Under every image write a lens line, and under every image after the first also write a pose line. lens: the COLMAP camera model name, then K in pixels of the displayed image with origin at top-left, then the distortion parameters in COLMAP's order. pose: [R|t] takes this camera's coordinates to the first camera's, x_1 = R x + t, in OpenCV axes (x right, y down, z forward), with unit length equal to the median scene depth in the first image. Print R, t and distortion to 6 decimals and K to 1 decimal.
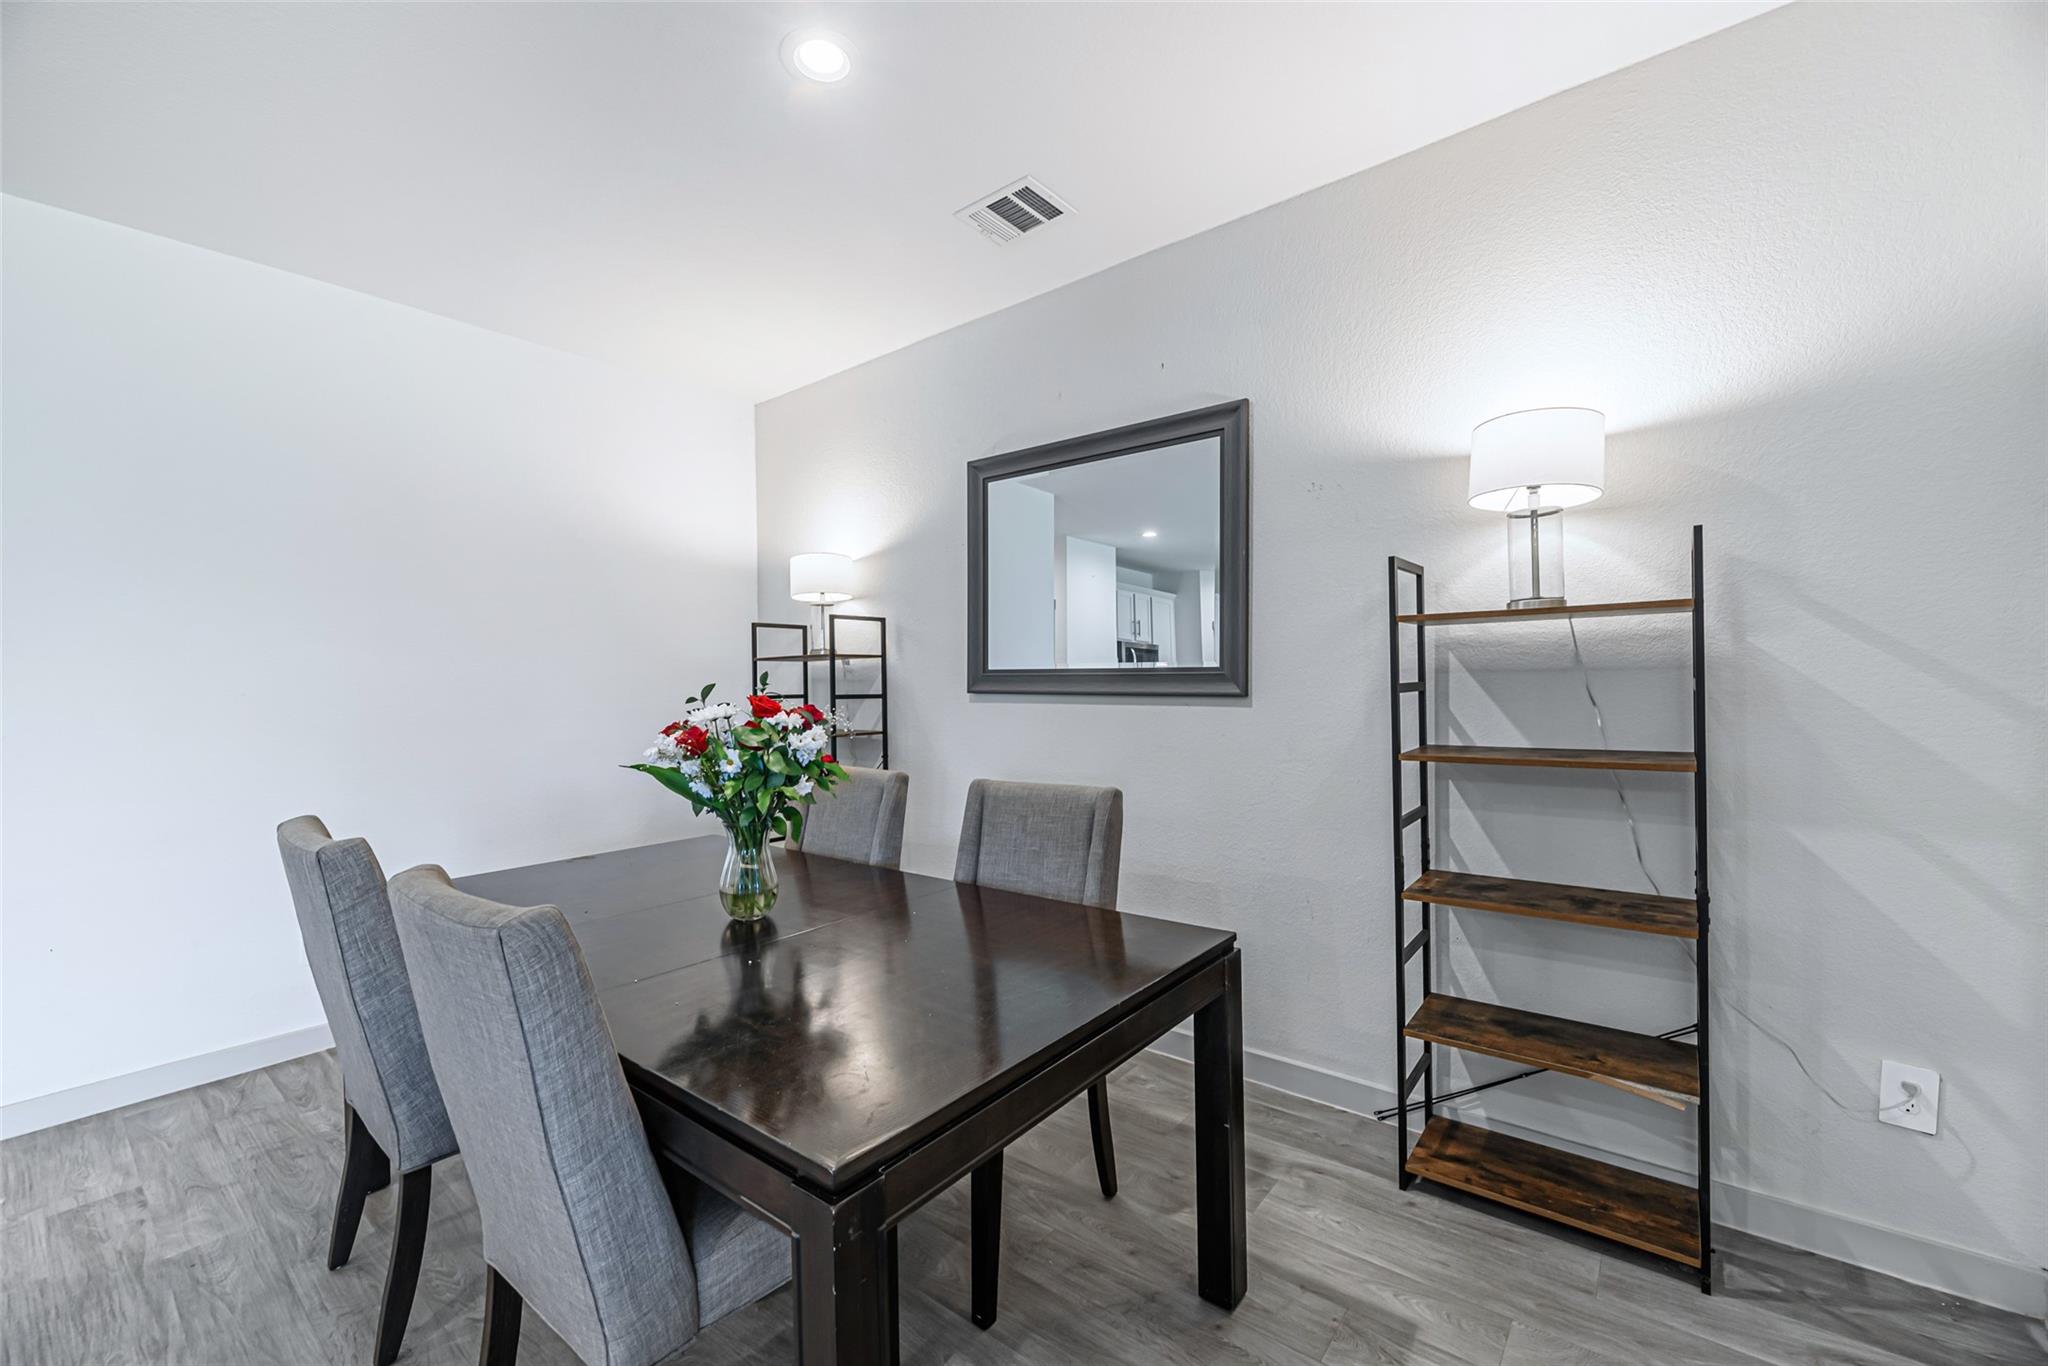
lens RADIAL K [[852.4, 0, 1000.6], [0, 852.4, 661.7], [0, 0, 1]] dist [0.011112, 0.000014]
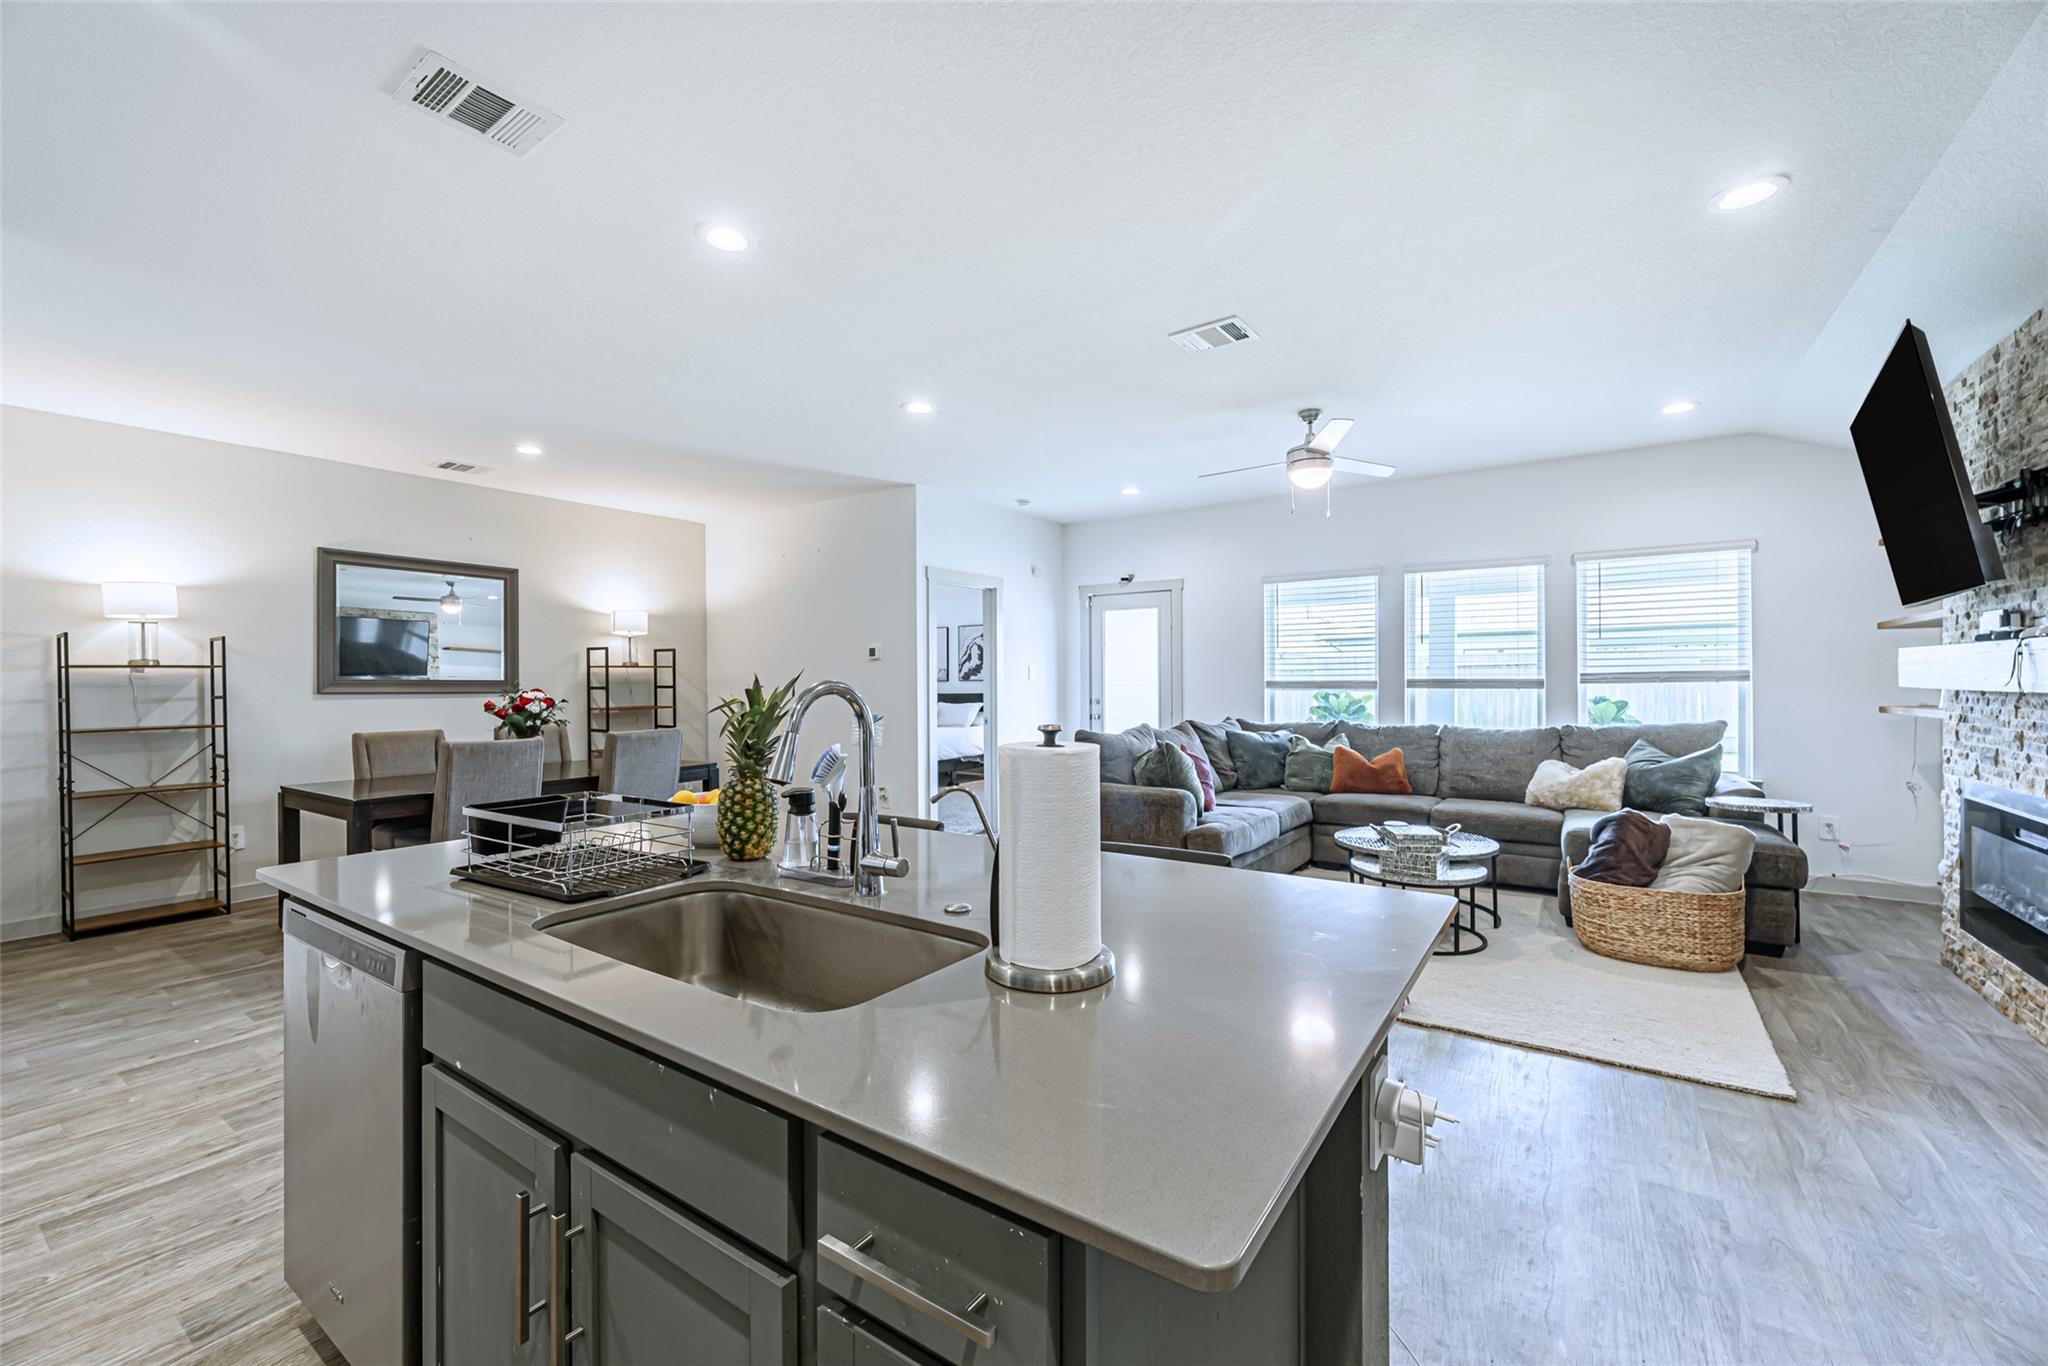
lens RADIAL K [[826.2, 0, 1018.9], [0, 826.2, 685.5], [0, 0, 1]] dist [-0.000164, 0.000944]
pose [[-0.118567, 0.017095, 0.992799, -2.133757], [-0.000777, 0.999850, -0.017310, 0.057952], [-0.992946, -0.002823, -0.118536, -0.124163]]
